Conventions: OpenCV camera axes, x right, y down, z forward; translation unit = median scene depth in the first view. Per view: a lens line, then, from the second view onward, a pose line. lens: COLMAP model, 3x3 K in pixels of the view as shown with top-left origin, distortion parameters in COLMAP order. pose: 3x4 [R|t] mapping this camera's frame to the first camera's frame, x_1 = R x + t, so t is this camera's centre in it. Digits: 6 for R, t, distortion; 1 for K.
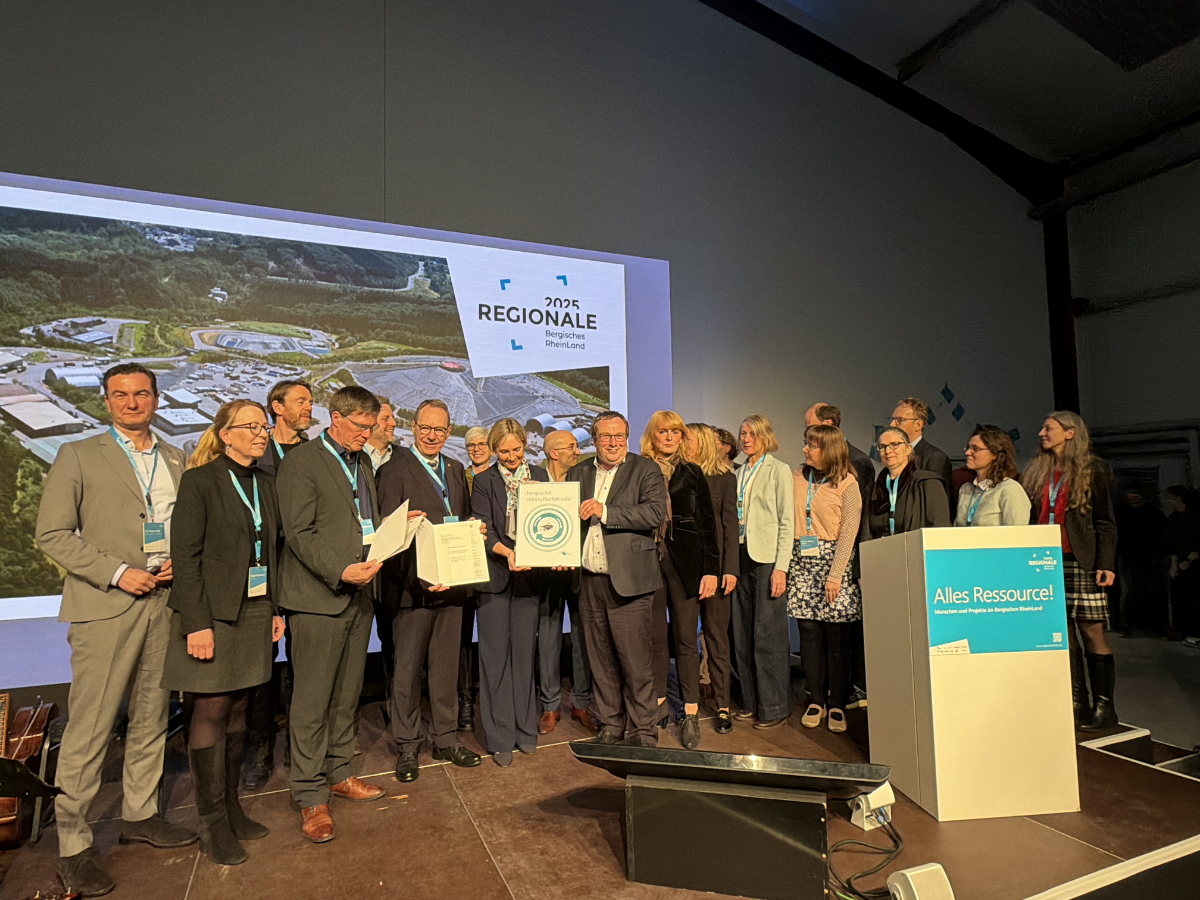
lens RADIAL K [[683.3, 0, 600.8], [0, 683.3, 456.3], [0, 0, 1]] dist [0.005396, 0.000169]
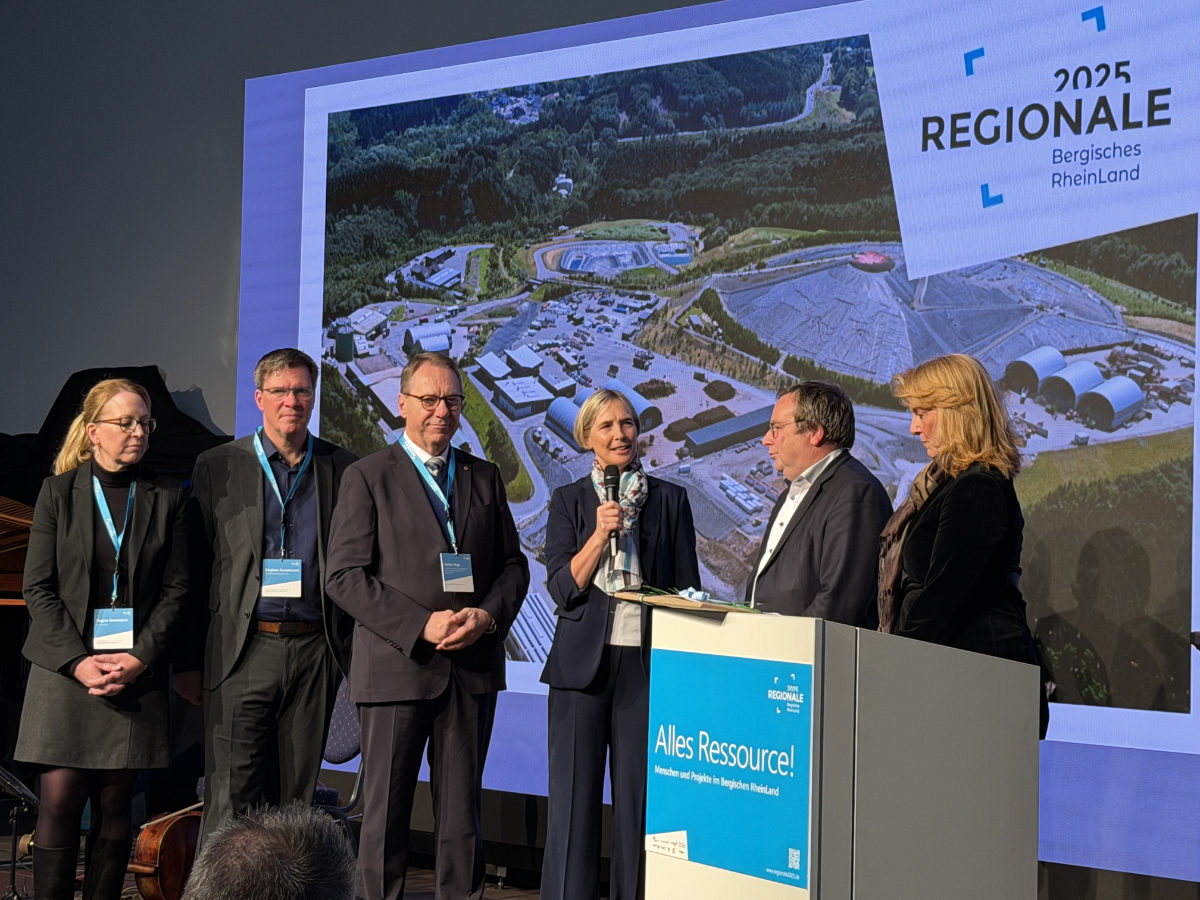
lens RADIAL K [[2427.8, 0, 669.9], [0, 2427.8, 439.6], [0, 0, 1]] dist [0.179478, 0.000000]
pose [[0.437908, -0.004643, -0.899008, 1.355517], [0.021175, 0.999763, 0.005151, -0.019430], [0.898770, -0.021292, 0.437902, 0.132024]]
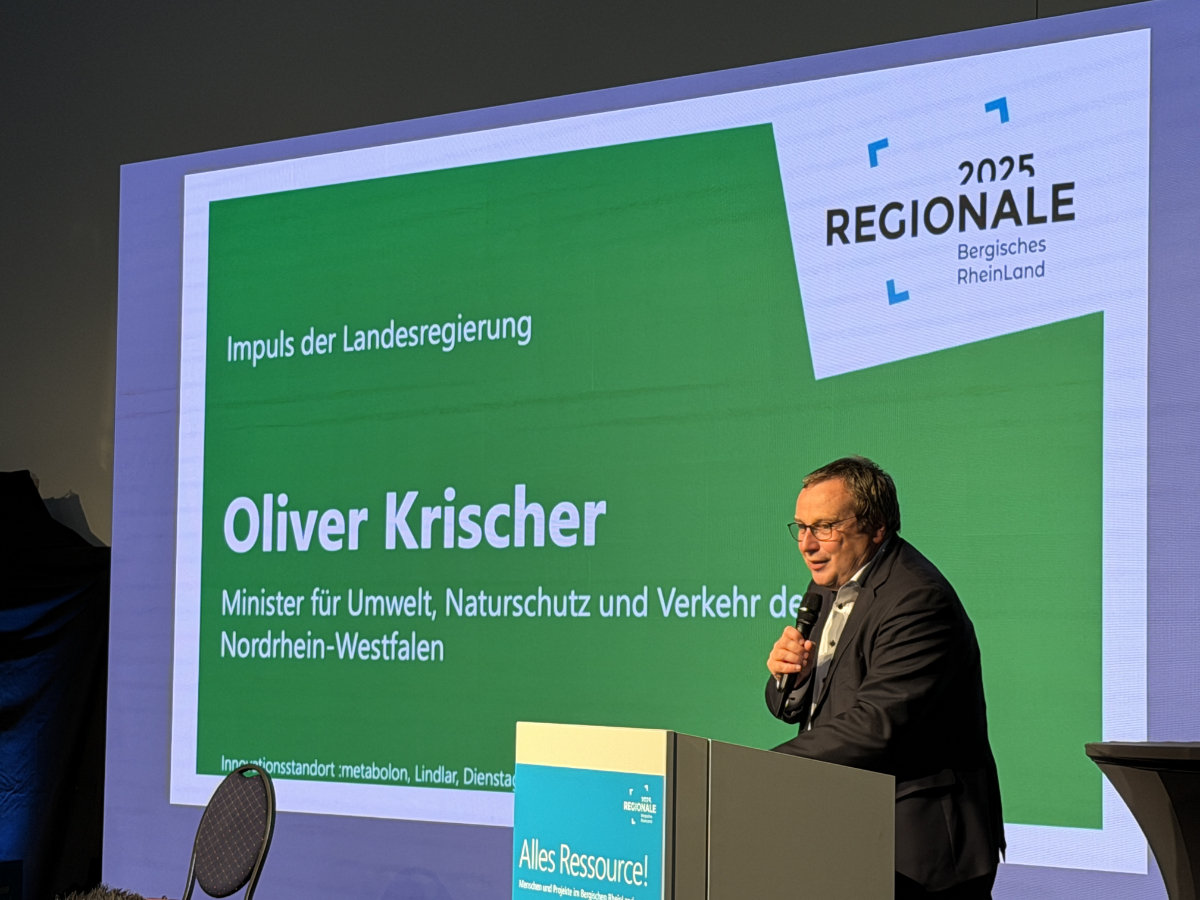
lens RADIAL K [[2826.1, 0, 675.4], [0, 2826.1, 500.5], [0, 0, 1]] dist [0.195668, 0.000000]
pose [[0.449415, -0.020600, -0.893086, 1.558060], [0.031254, 0.999485, -0.007326, -0.027562], [0.892776, -0.024620, 0.449827, 0.090984]]
